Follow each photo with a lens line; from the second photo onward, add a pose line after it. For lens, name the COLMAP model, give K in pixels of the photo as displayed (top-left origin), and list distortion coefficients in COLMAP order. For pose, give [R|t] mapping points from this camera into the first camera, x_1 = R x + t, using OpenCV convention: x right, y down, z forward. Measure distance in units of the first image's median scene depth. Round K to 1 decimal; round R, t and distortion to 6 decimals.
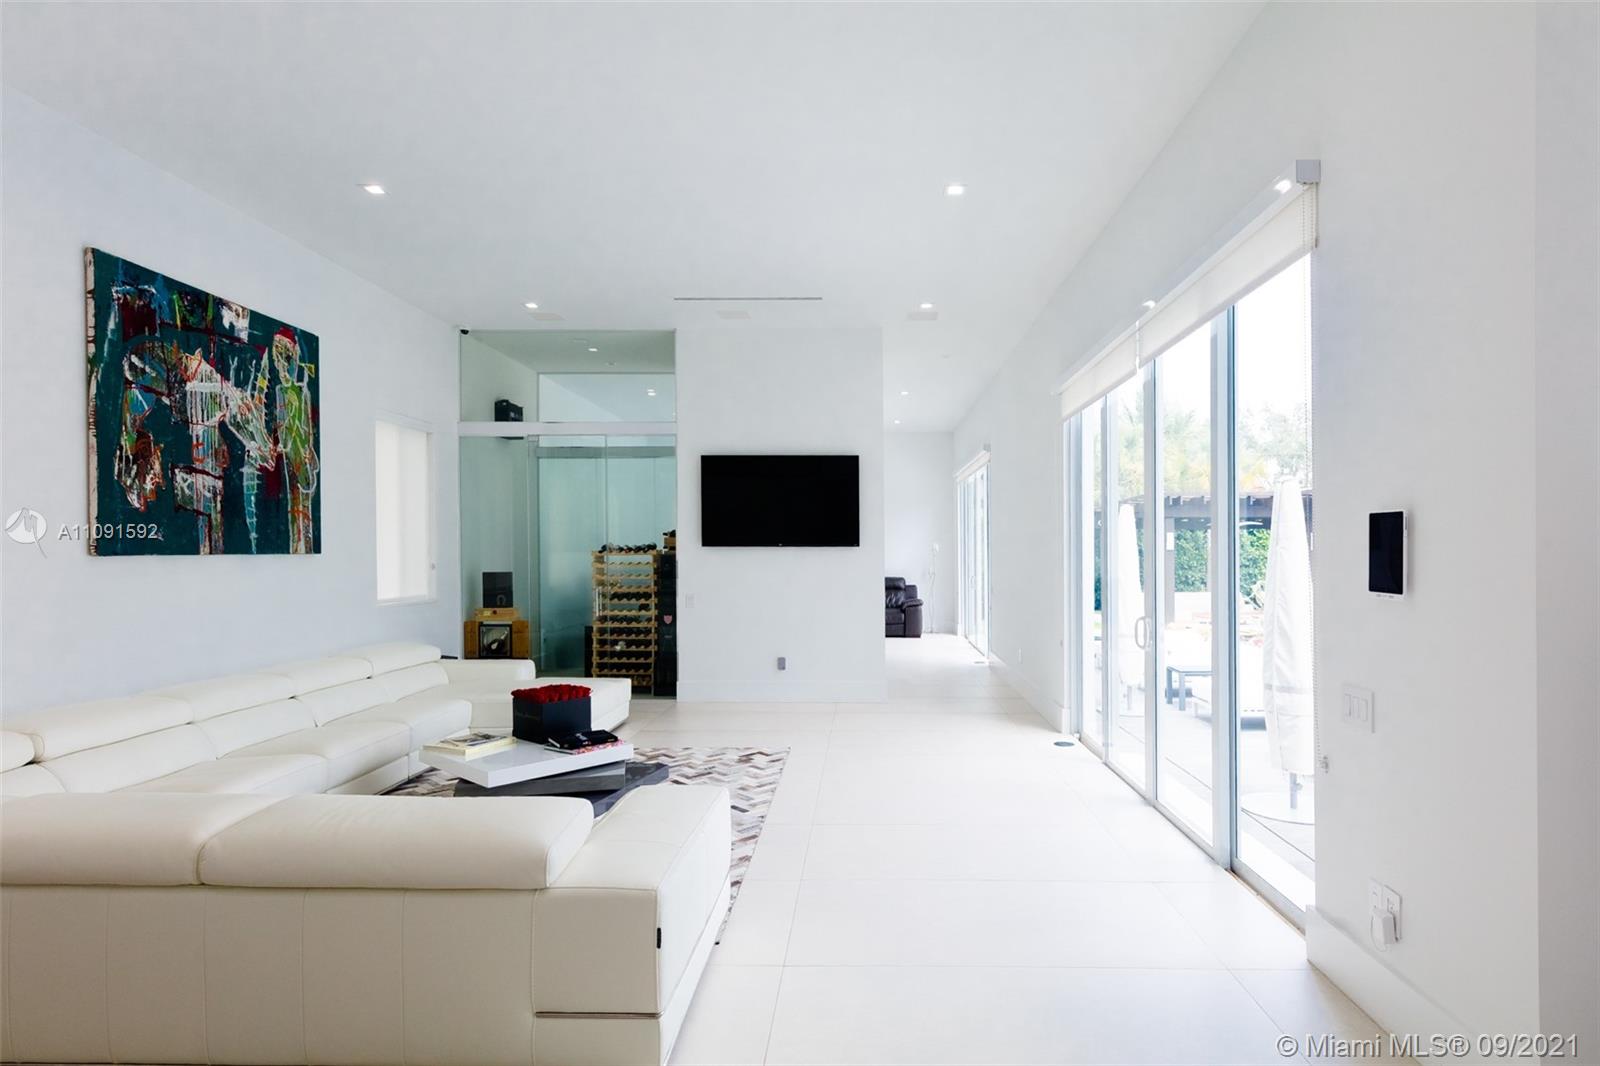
lens RADIAL K [[795.0, 0, 795.5], [0, 795.0, 545.6], [0, 0, 1]] dist [-0.003194, -0.001077]
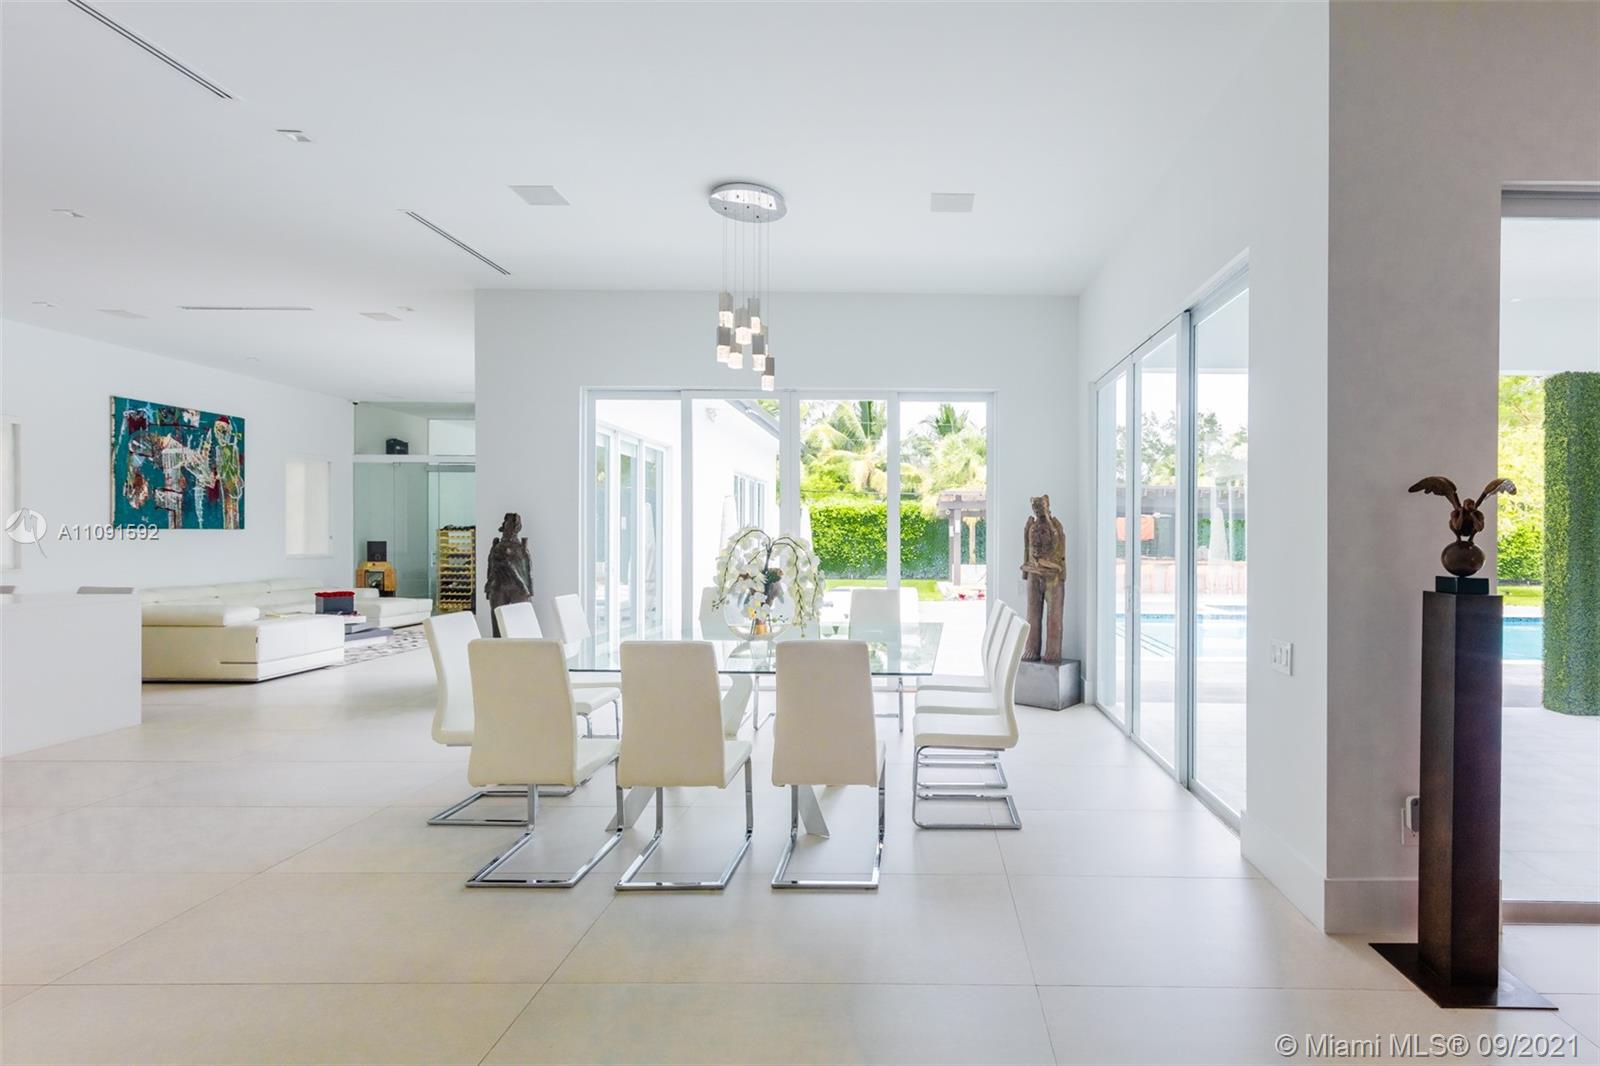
lens RADIAL K [[717.0, 0, 857.5], [0, 717.0, 528.3], [0, 0, 1]] dist [-0.004436, -0.000383]
pose [[0.999693, 0.008194, 0.023391, 1.015784], [-0.008183, 0.999966, -0.000568, -0.004385], [-0.023395, 0.000376, 0.999726, -0.930547]]
